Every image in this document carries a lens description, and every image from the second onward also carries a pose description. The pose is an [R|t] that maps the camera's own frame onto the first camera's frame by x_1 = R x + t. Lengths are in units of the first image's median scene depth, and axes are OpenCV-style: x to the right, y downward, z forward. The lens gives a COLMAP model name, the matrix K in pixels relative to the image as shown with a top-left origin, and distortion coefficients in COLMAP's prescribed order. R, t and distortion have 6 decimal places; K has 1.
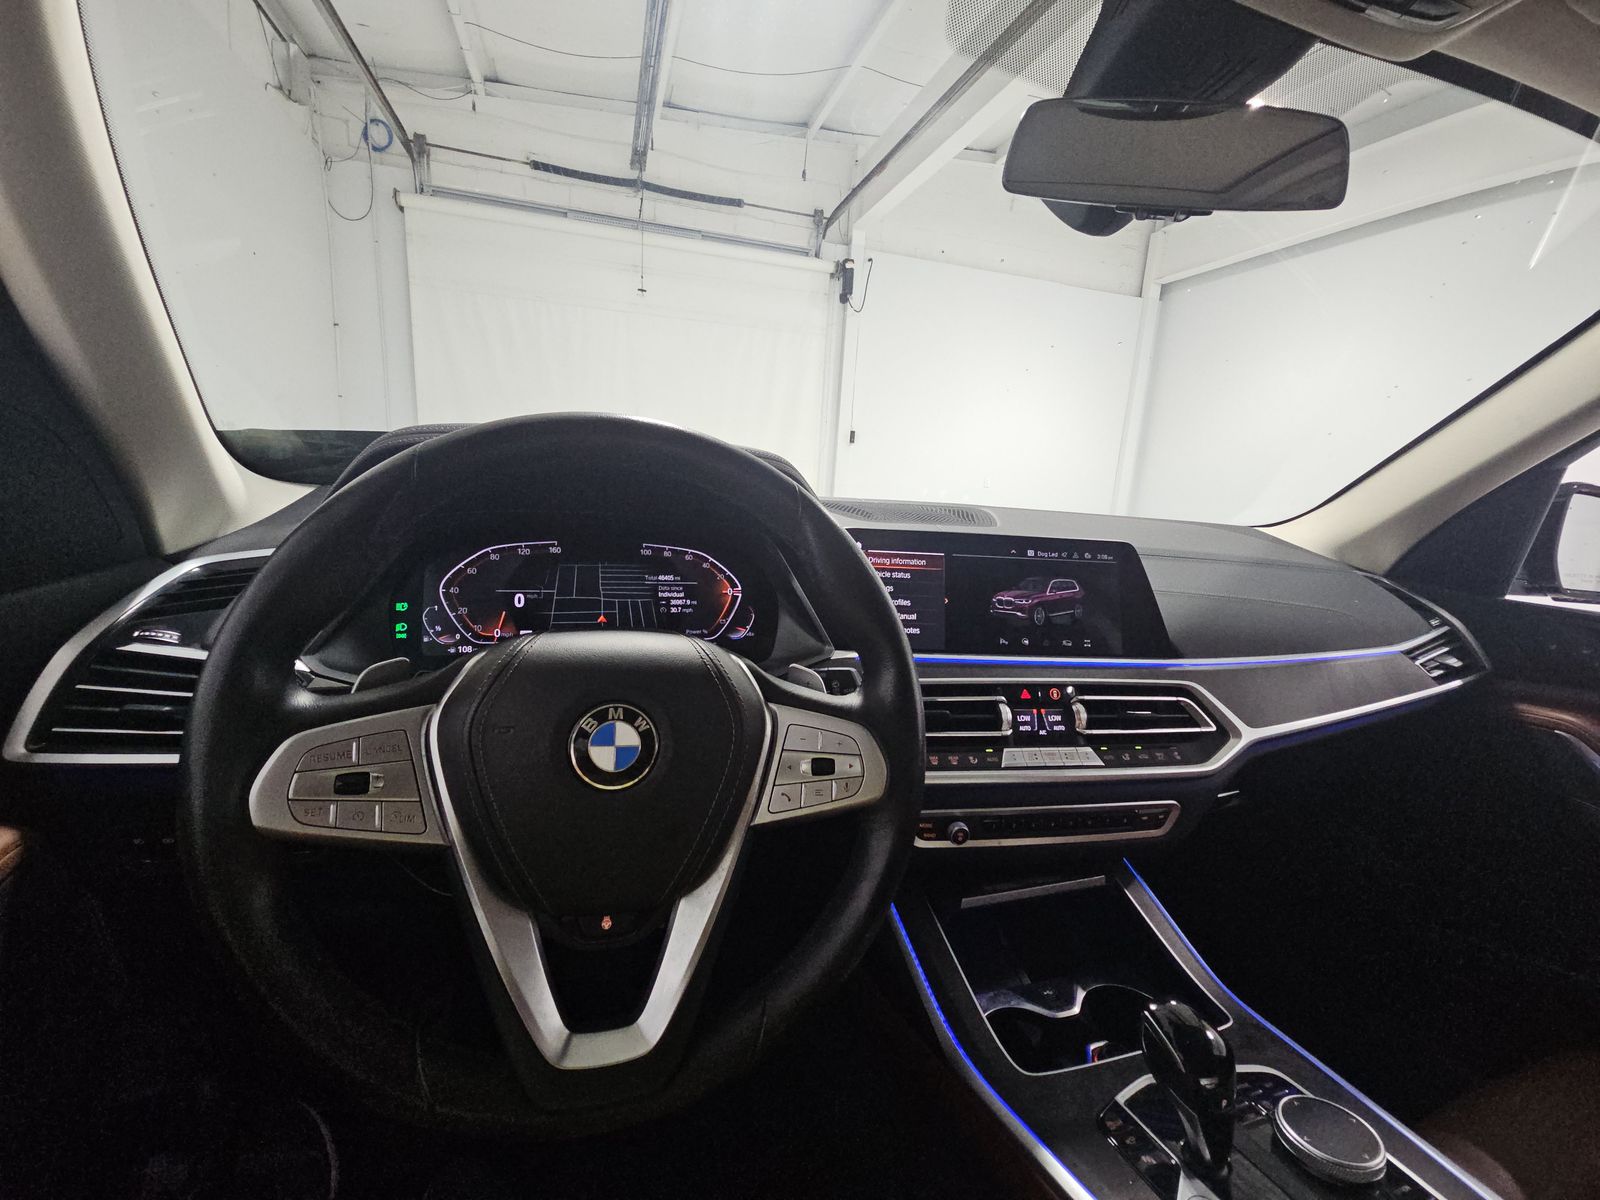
lens RADIAL K [[649.8, 0, 800.0], [0, 649.8, 600.0], [0, 0, 1]] dist [-0.001155, -0.000762]
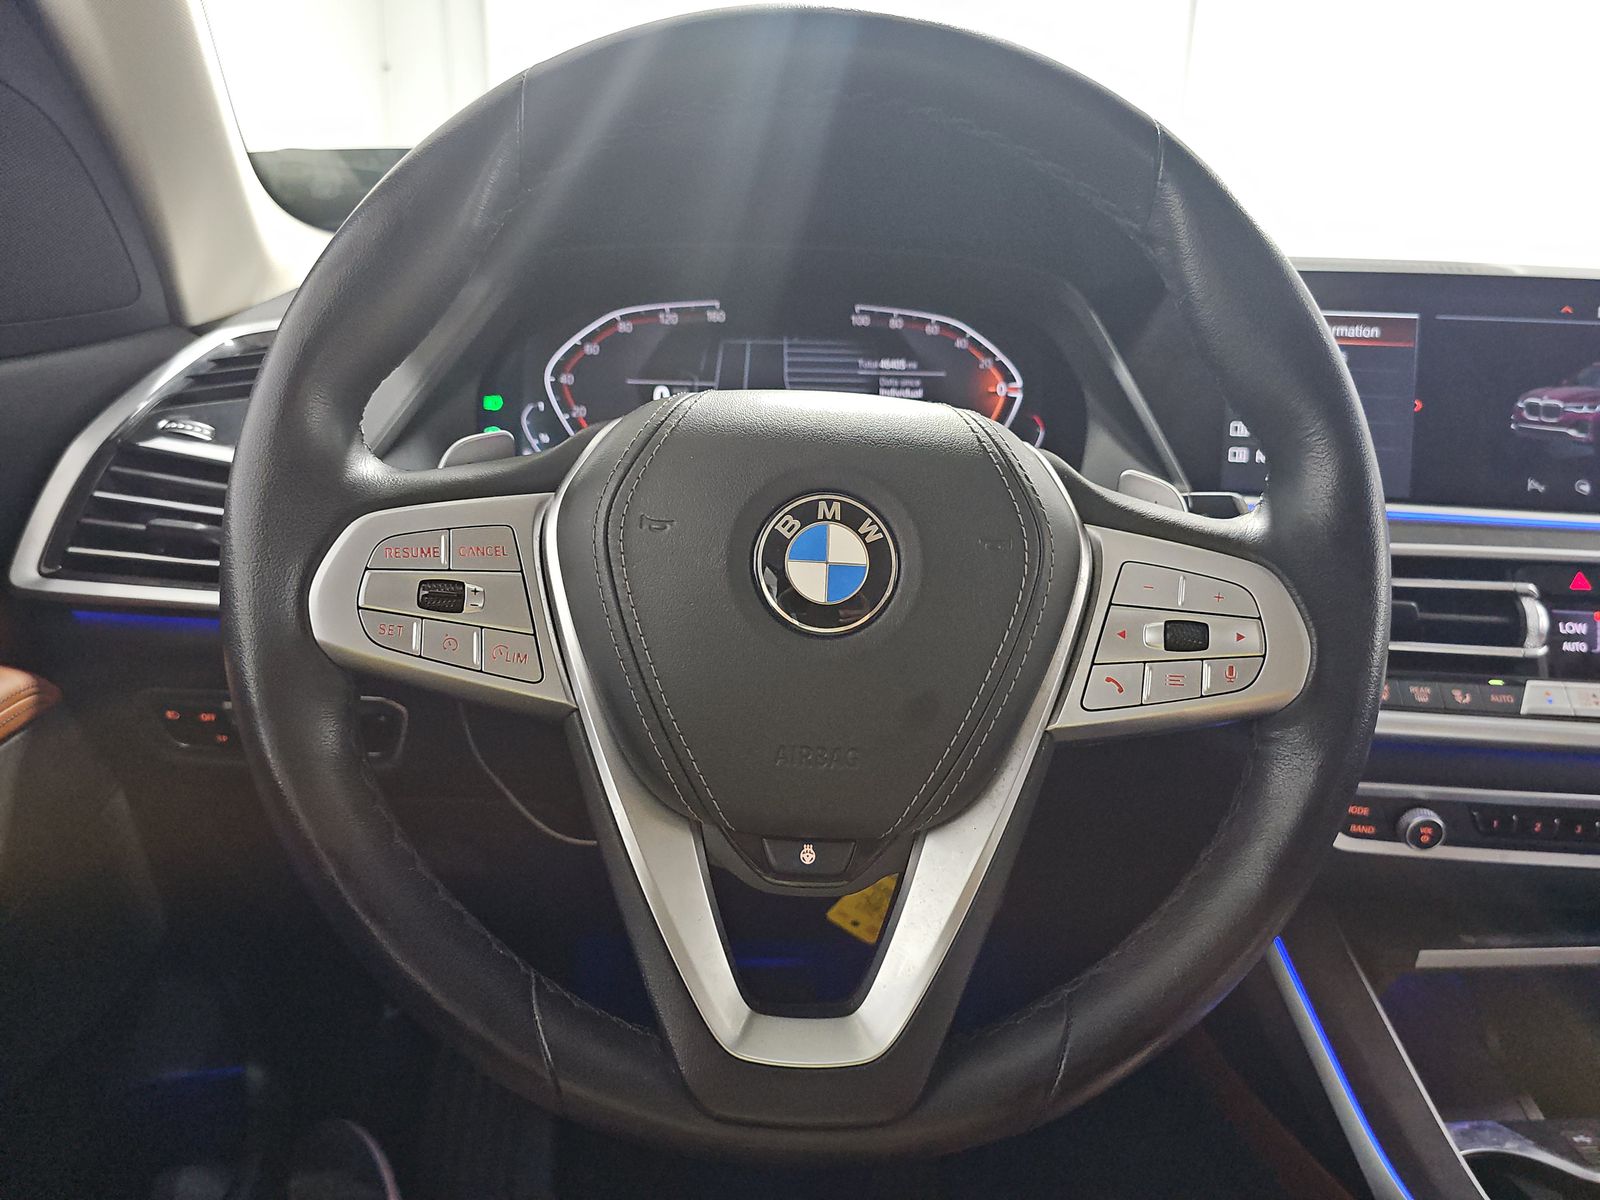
lens RADIAL K [[1080.9, 0, 800.0], [0, 1080.9, 600.0], [0, 0, 1]] dist [0.001918, -0.007857]
pose [[0.966482, 0.035924, -0.254209, -0.043129], [-0.015185, 0.996427, 0.083080, 0.135241], [0.256285, -0.076435, 0.963574, 0.027604]]
